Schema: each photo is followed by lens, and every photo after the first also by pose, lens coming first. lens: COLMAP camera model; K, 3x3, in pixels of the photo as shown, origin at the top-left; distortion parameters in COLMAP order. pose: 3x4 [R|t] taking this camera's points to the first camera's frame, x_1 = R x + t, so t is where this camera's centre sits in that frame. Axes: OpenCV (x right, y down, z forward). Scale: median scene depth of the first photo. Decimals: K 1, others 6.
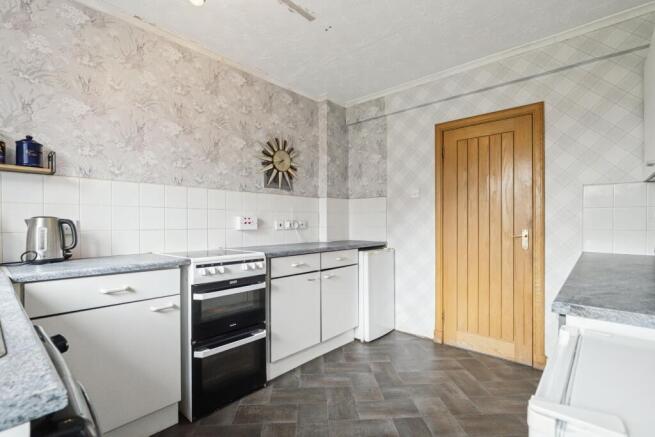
lens RADIAL K [[307.2, 0, 325.4], [0, 307.2, 224.7], [0, 0, 1]] dist [0.000267, 0.000295]
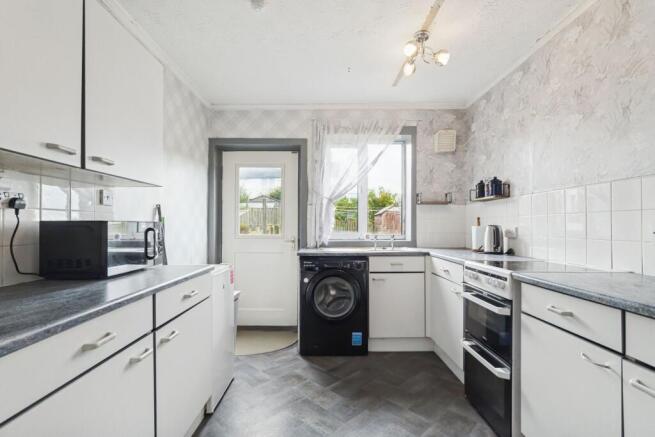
lens RADIAL K [[307.2, 0, 325.4], [0, 307.2, 224.7], [0, 0, 1]] dist [0.000267, 0.000295]
pose [[-0.735573, -0.000965, -0.677445, 0.653801], [0.000677, 0.999997, -0.002159, -0.022687], [0.677445, -0.002047, -0.735570, 1.257281]]
